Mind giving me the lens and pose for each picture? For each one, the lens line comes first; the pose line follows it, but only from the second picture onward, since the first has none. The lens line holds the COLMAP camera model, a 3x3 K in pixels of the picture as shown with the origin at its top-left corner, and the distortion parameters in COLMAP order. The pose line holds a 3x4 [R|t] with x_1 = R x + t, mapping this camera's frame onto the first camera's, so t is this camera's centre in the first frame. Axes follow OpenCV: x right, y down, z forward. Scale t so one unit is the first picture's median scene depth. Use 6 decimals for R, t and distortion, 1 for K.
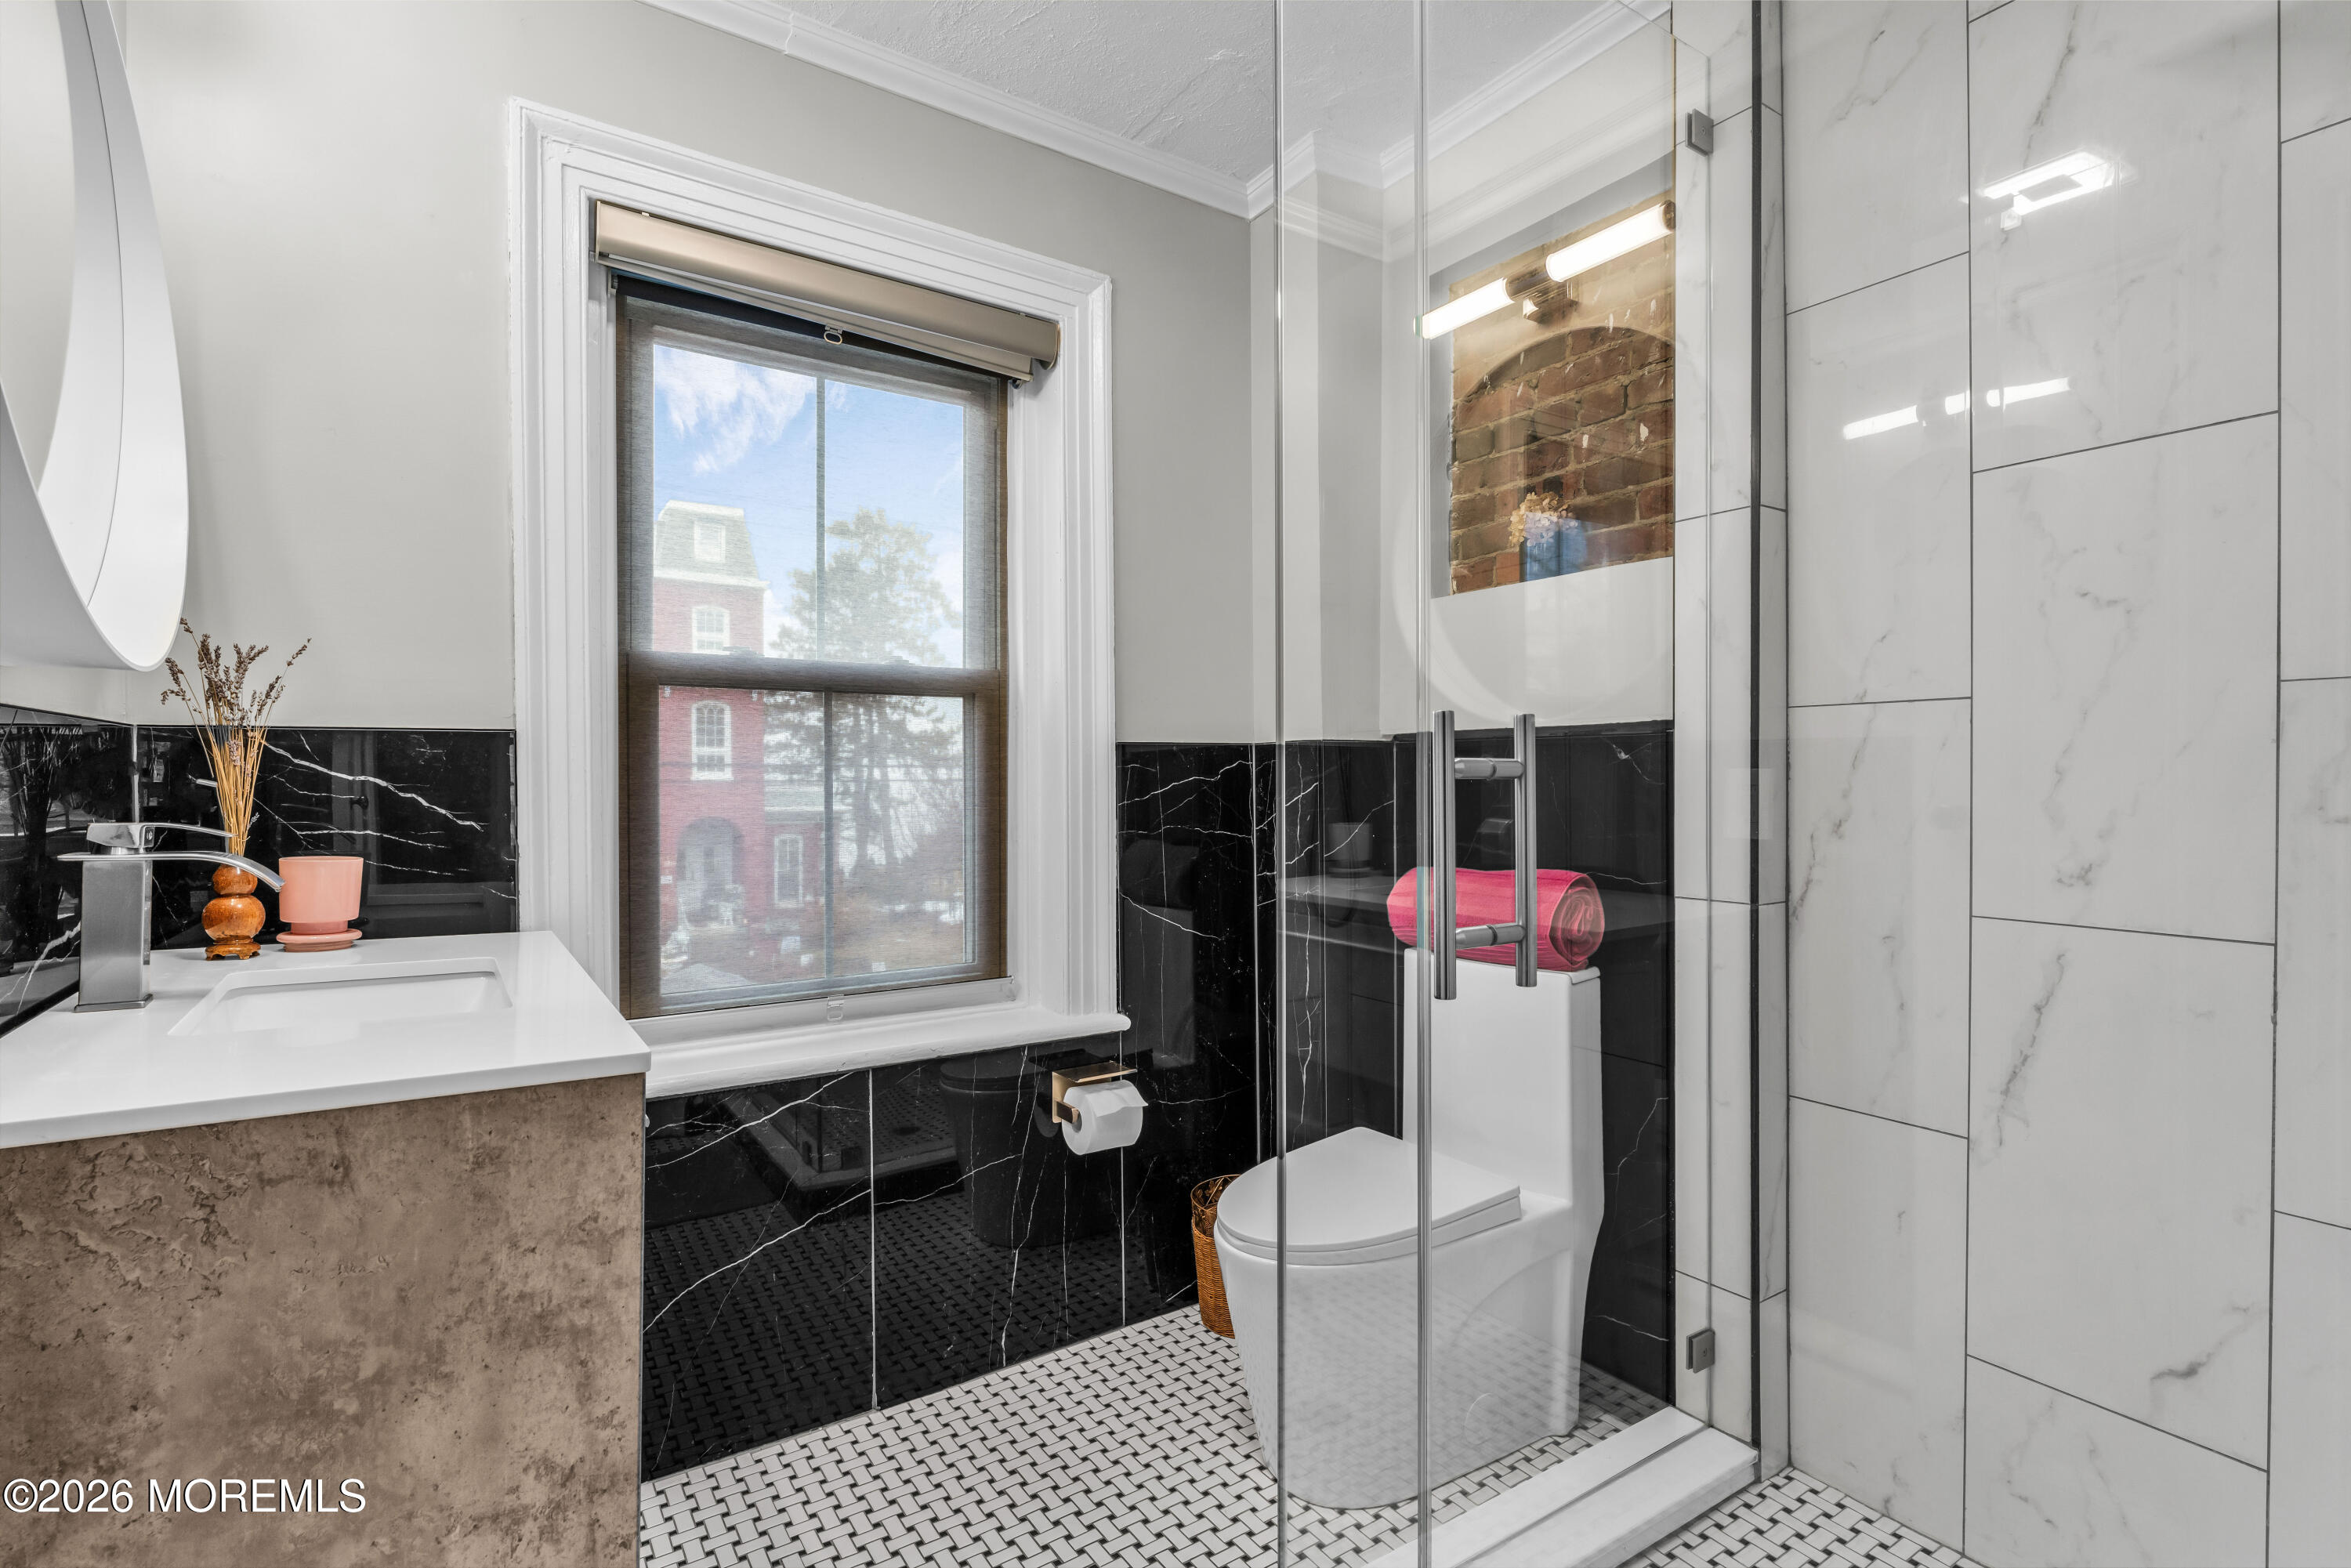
lens RADIAL K [[1105.9, 0, 1176.8], [0, 1105.9, 786.0], [0, 0, 1]] dist [-0.002095, 0.000023]
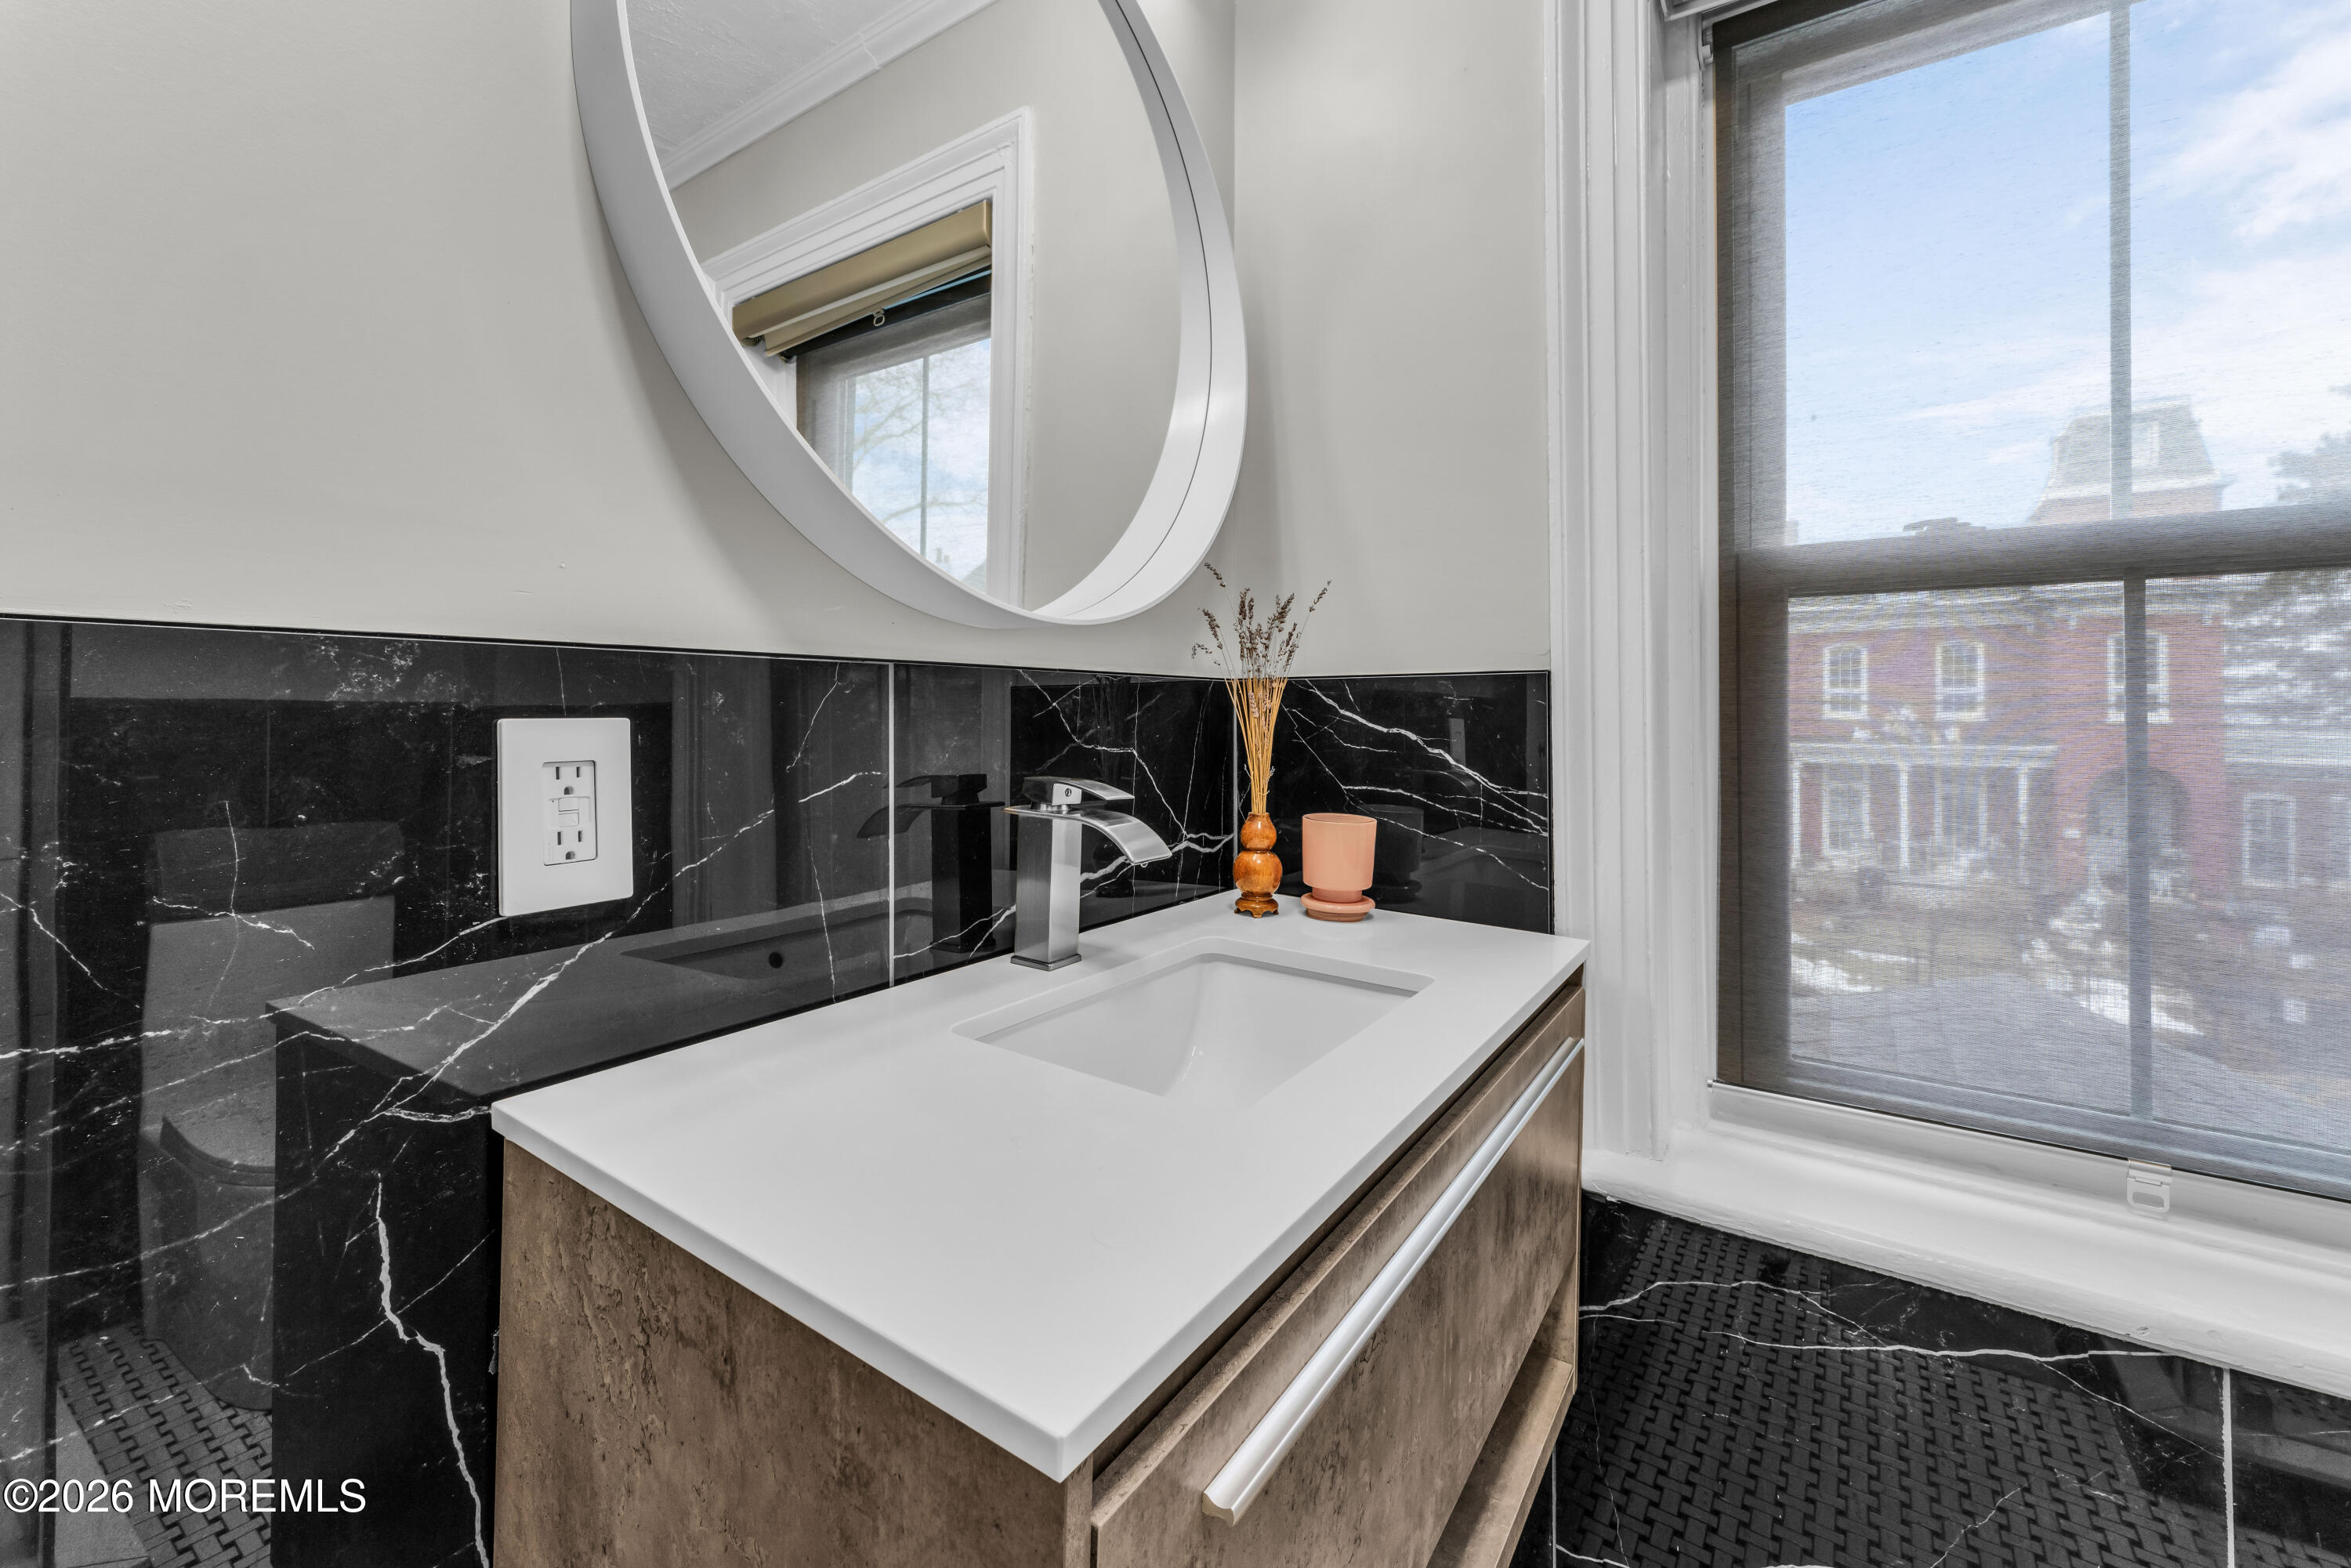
lens RADIAL K [[965.4, 0, 1143.9], [0, 965.4, 702.2], [0, 0, 1]] dist [-0.004512, 0.000189]
pose [[0.357109, -0.008708, -0.934022, -0.063950], [-0.012933, 0.999815, -0.014267, -0.013972], [0.933973, 0.017174, 0.356930, 0.447510]]
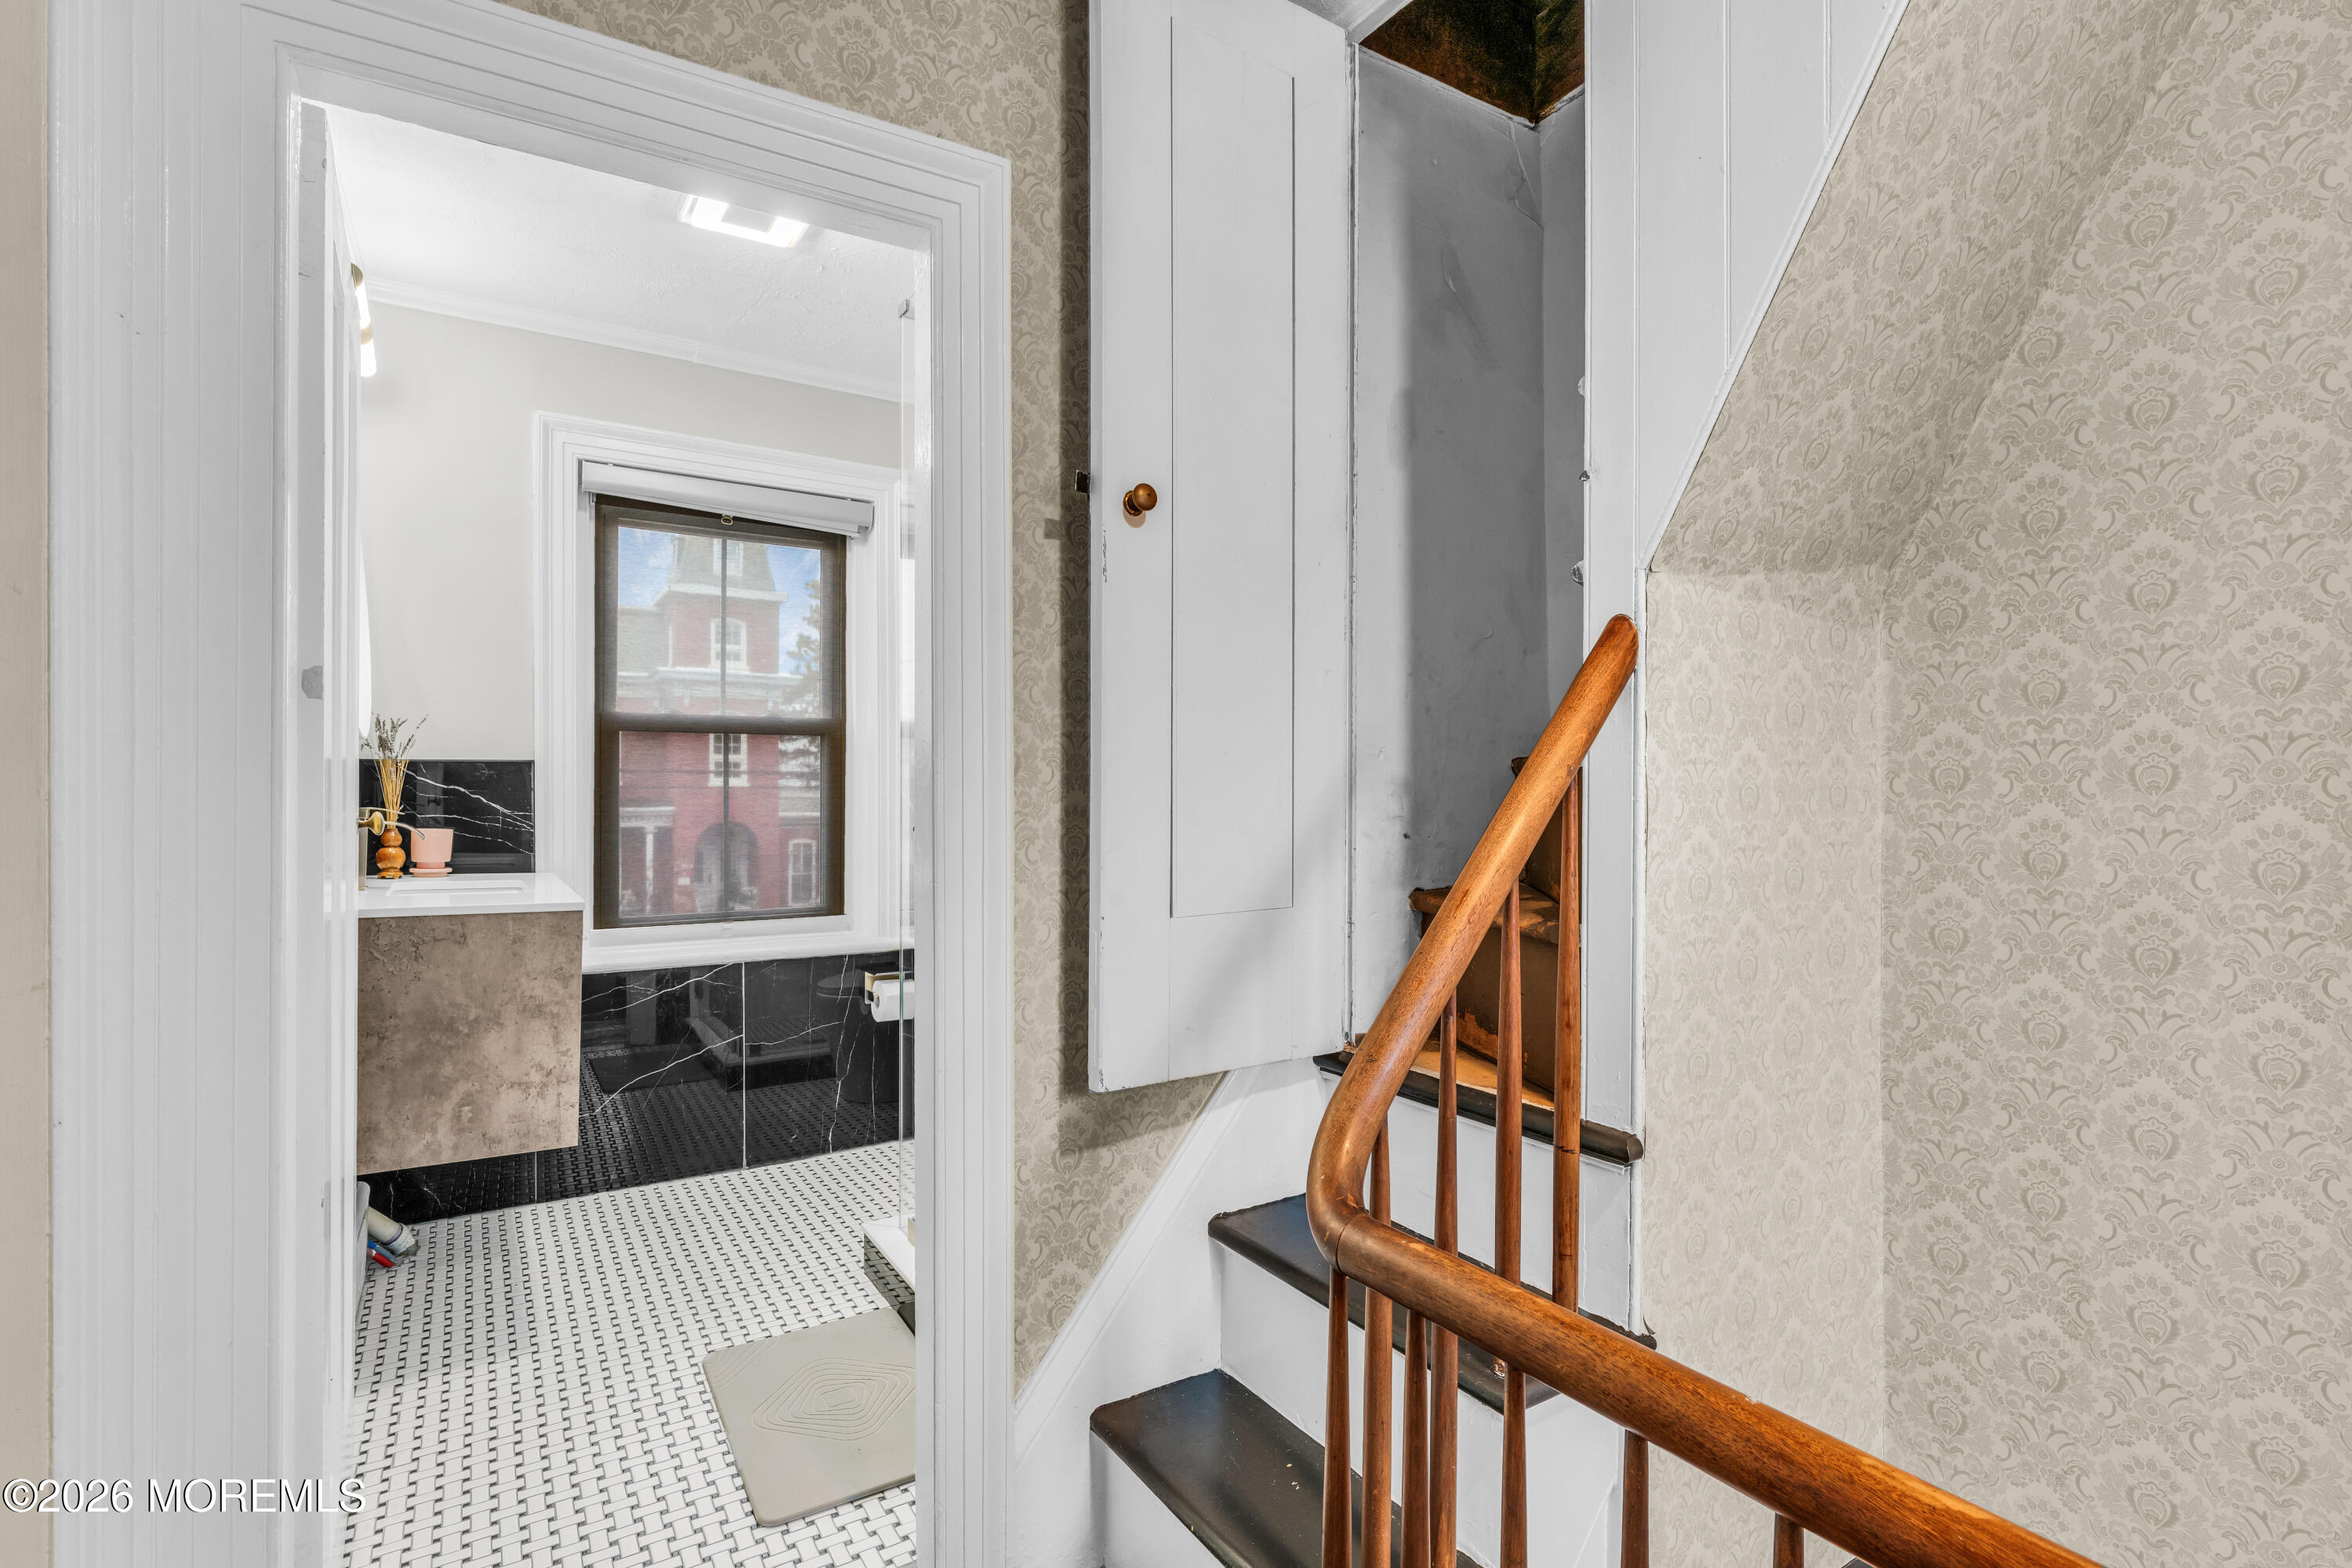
lens RADIAL K [[1106.4, 0, 1176.5], [0, 1106.4, 782.9], [0, 0, 1]] dist [-0.002095, 0.000023]
pose [[0.999825, 0.004097, -0.018268, 0.437252], [-0.004271, 0.999946, -0.009513, -0.001633], [0.018228, 0.009590, 0.999788, -0.709946]]
